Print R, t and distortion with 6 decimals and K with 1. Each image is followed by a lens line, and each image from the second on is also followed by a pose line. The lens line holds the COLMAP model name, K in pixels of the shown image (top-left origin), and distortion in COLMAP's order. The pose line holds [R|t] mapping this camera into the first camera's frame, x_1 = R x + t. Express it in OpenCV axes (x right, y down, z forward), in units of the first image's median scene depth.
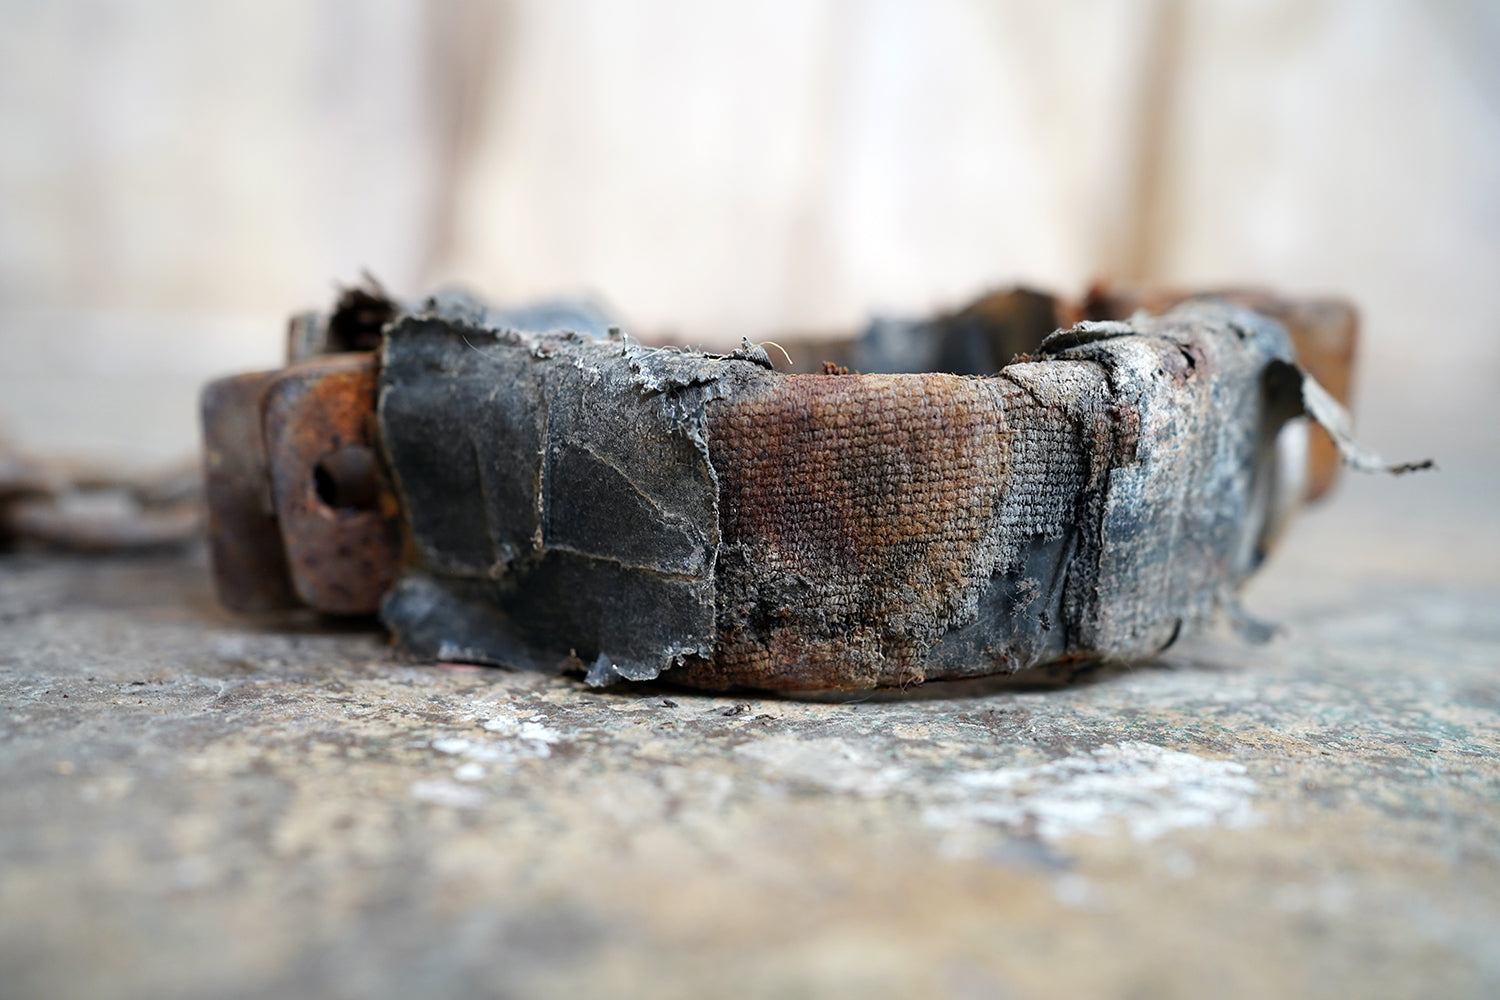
lens RADIAL K [[1518.2, 0, 716.3], [0, 1518.2, 496.8], [0, 0, 1]] dist [0.015116, 0.000000]
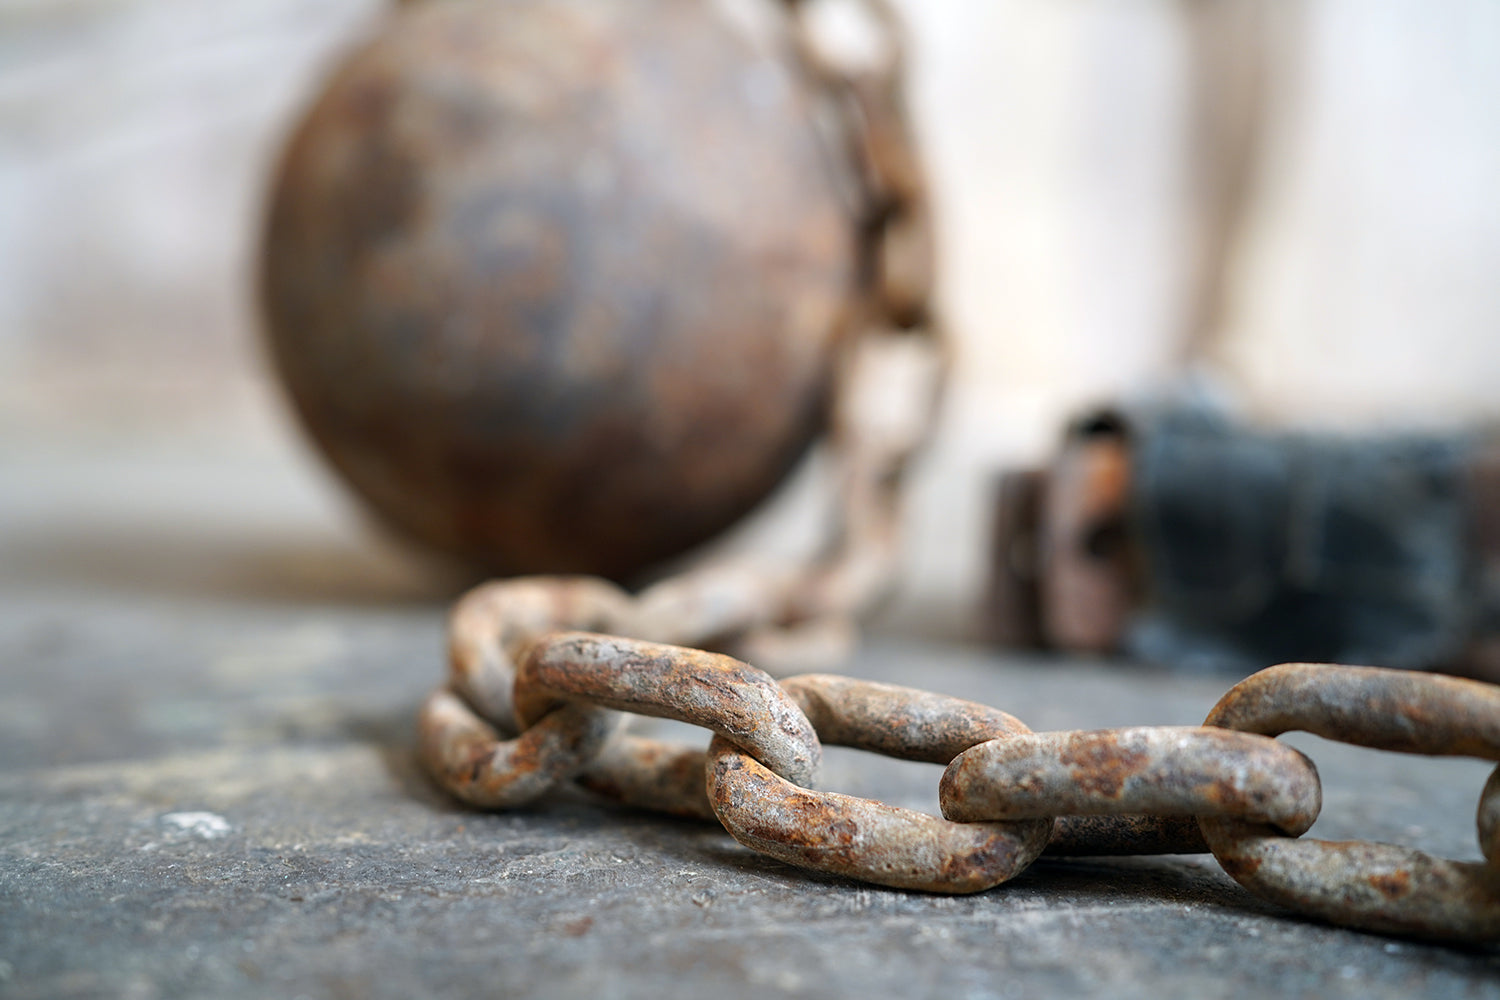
lens RADIAL K [[1518.2, 0, 756.7], [0, 1518.2, 491.1], [0, 0, 1]] dist [0.015116, 0.000000]
pose [[0.997328, 0.018919, 0.070563, -0.662766], [-0.001785, 0.971908, -0.235356, 0.266659], [-0.073034, 0.234601, 0.969344, -0.238216]]
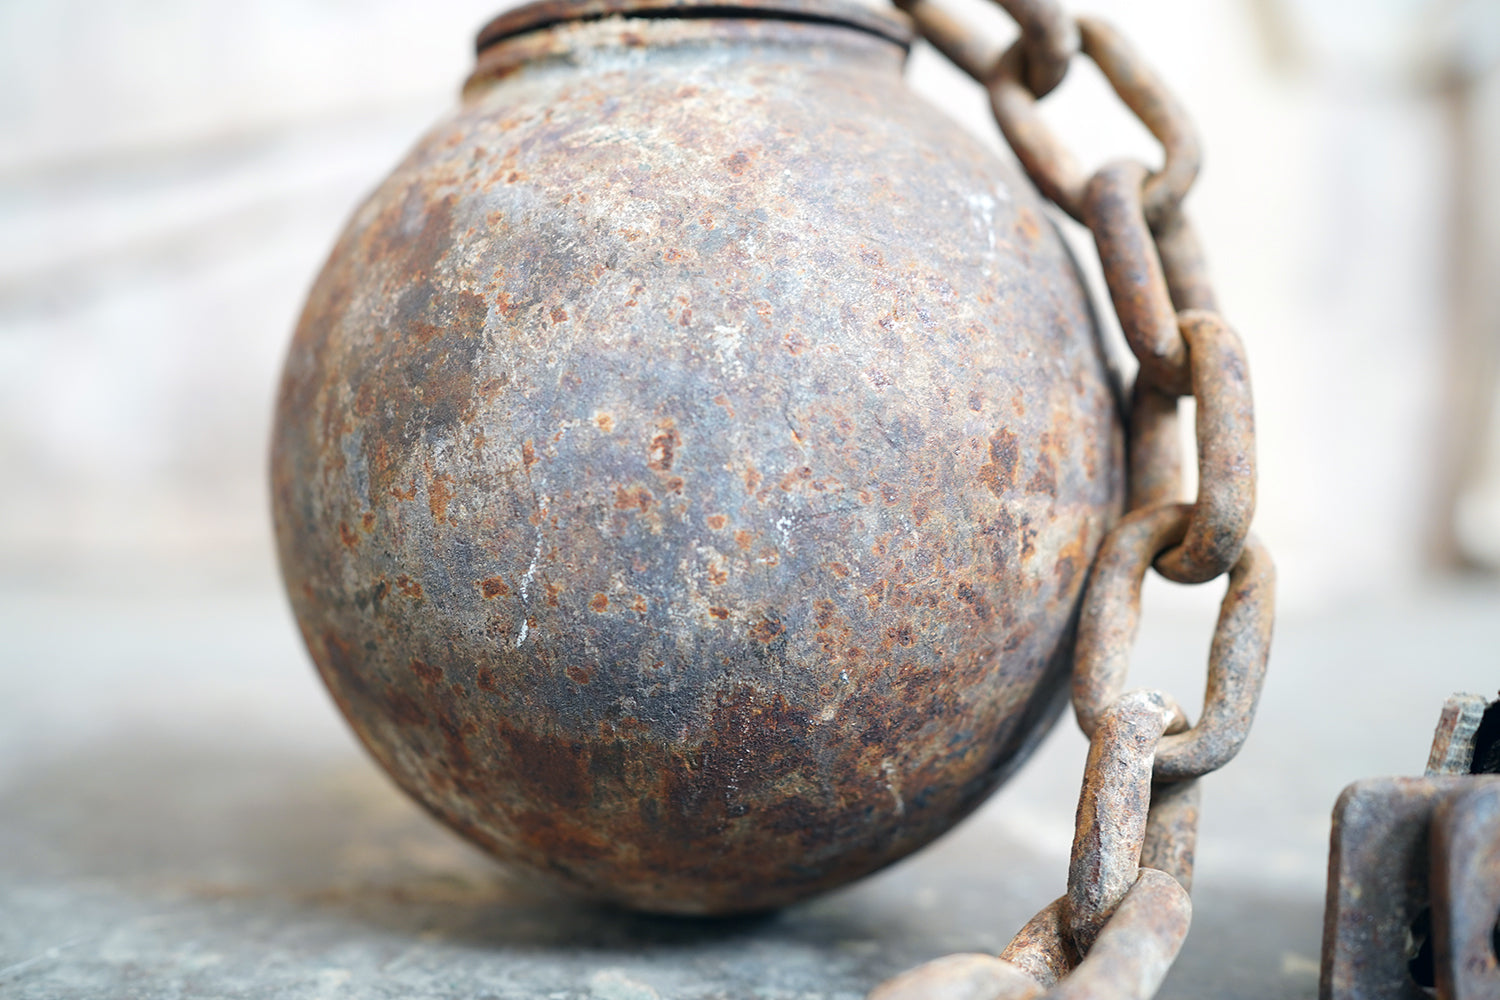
lens RADIAL K [[1518.2, 0, 752.0], [0, 1518.2, 486.8], [0, 0, 1]] dist [0.015116, 0.000000]
pose [[0.998157, 0.034530, -0.049911, -0.654513], [-0.048110, 0.951500, -0.303864, 0.032475], [0.036998, 0.305705, 0.951407, 0.184941]]
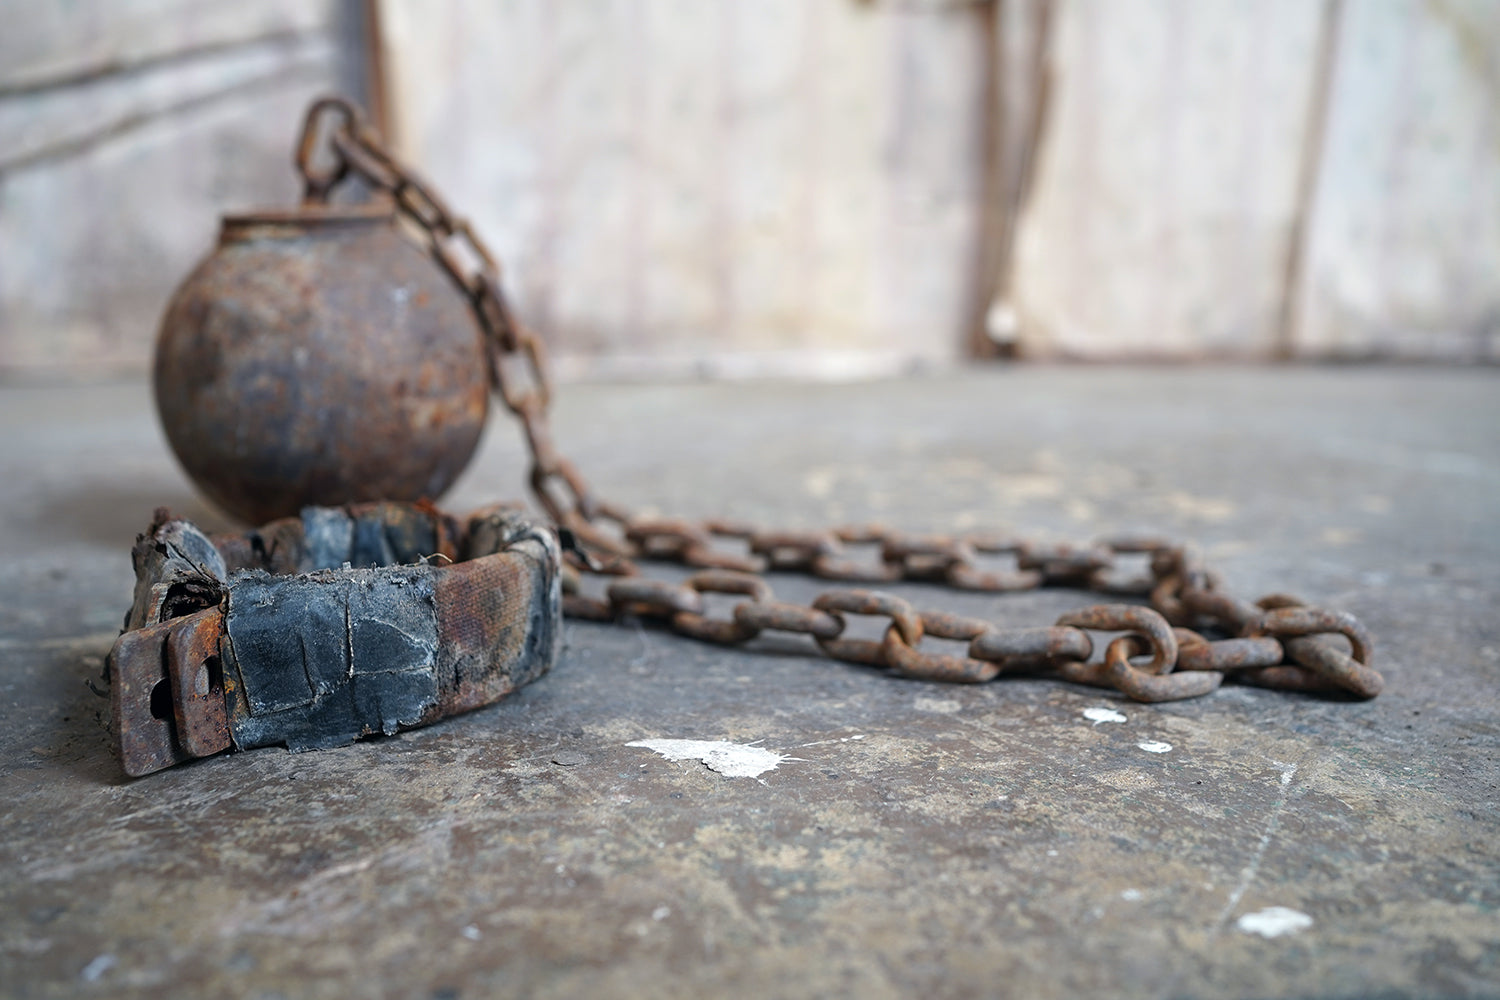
lens RADIAL K [[1518.2, 0, 745.1], [0, 1518.2, 481.5], [0, 0, 1]] dist [0.015116, 0.000000]
pose [[0.999786, 0.014459, 0.014810, 0.066742], [-0.012187, 0.989582, -0.143453, 0.298335], [-0.016730, 0.143242, 0.989546, -1.744499]]
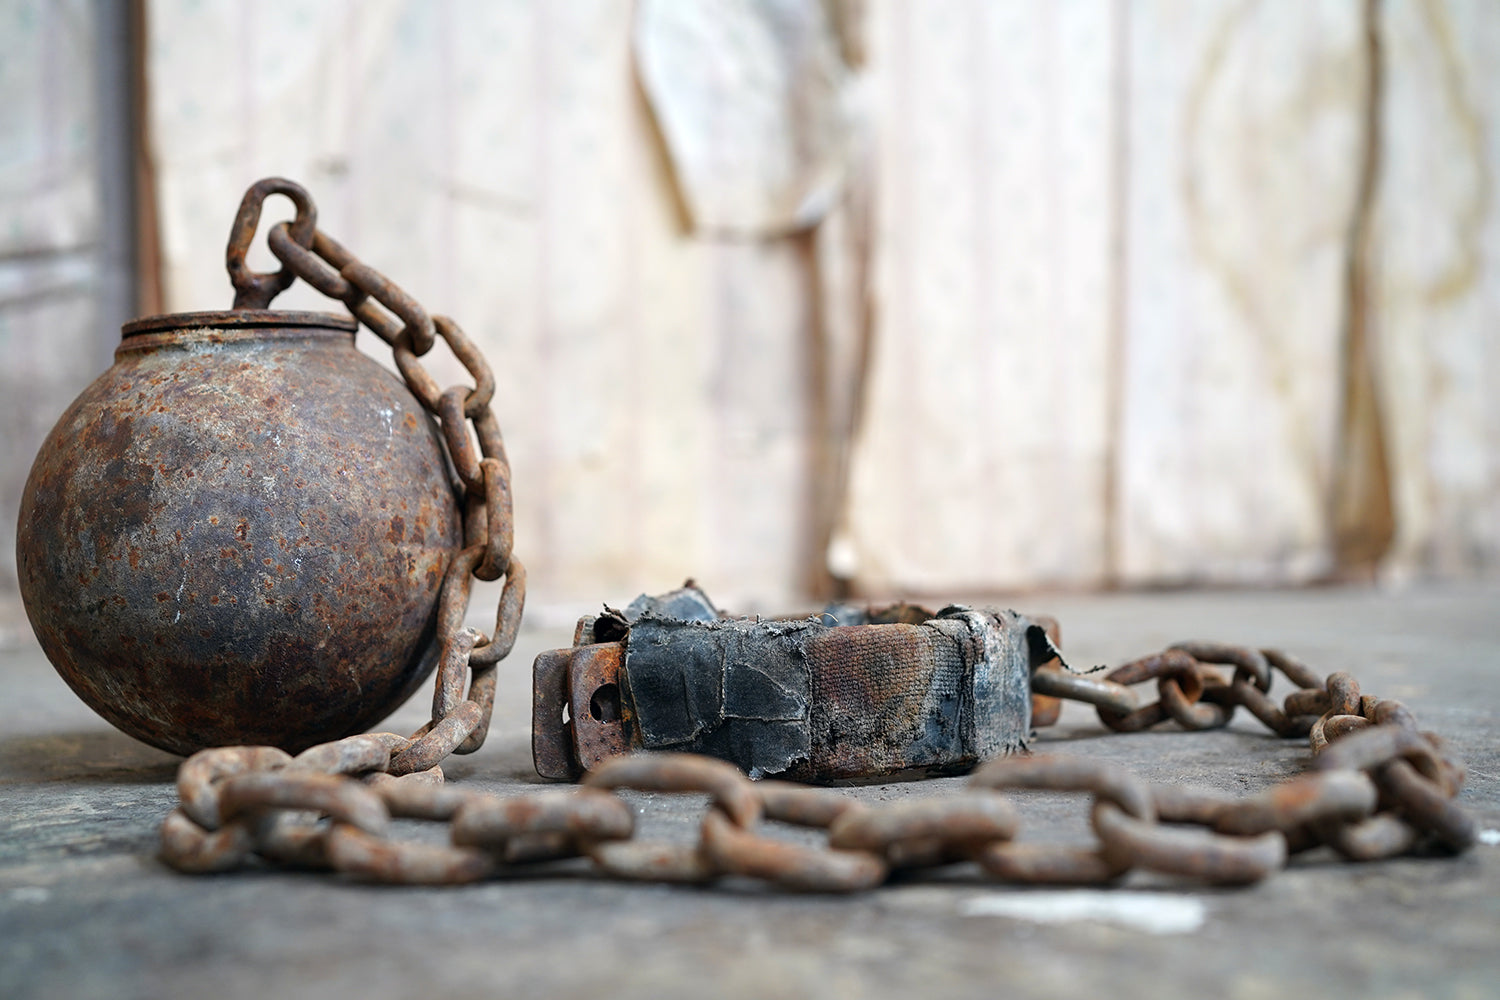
lens RADIAL K [[1518.2, 0, 749.0], [0, 1518.2, 493.6], [0, 0, 1]] dist [0.015116, 0.000000]
pose [[0.969760, -0.005837, 0.243992, -0.587414], [0.090027, 0.937770, -0.335384, 0.449927], [-0.226851, 0.347208, 0.909937, -1.029844]]
